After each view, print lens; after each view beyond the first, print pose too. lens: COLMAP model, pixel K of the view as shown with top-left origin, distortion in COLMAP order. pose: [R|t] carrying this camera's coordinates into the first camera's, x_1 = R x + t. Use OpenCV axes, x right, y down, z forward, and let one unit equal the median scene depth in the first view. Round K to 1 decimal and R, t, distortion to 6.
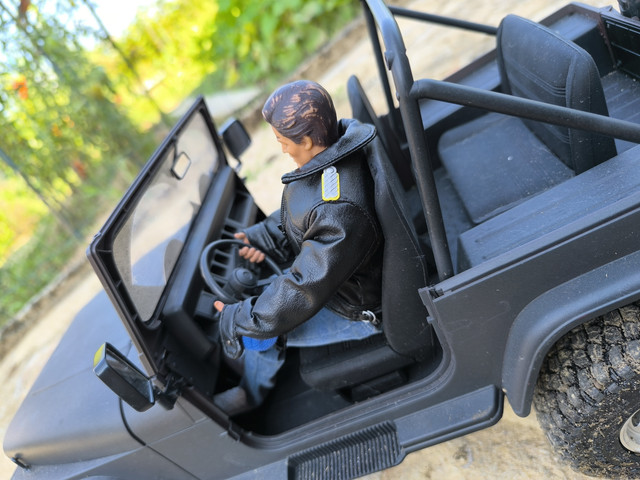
lens RADIAL K [[444.9, 0, 320.0], [0, 444.9, 240.0], [0, 0, 1]] dist [-0.003389, -0.002707]
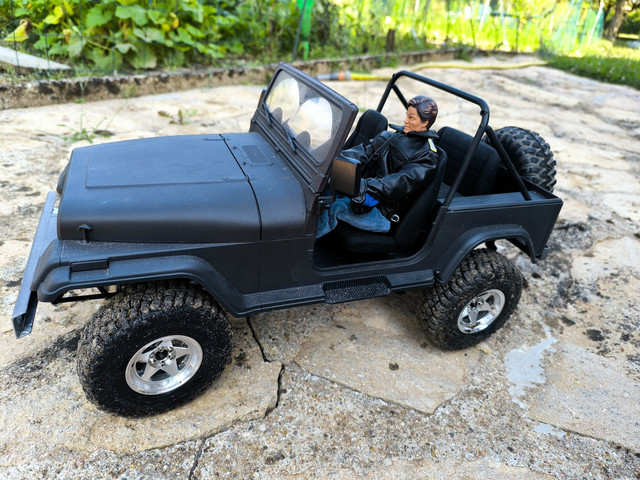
lens RADIAL K [[441.0, 0, 320.0], [0, 441.0, 240.0], [0, 0, 1]] dist [0.001837, -0.000778]
pose [[0.701214, 0.397680, 0.591734, -1.311987], [-0.282487, 0.917025, -0.281543, 0.960608], [-0.654599, 0.030265, 0.755370, -0.253437]]
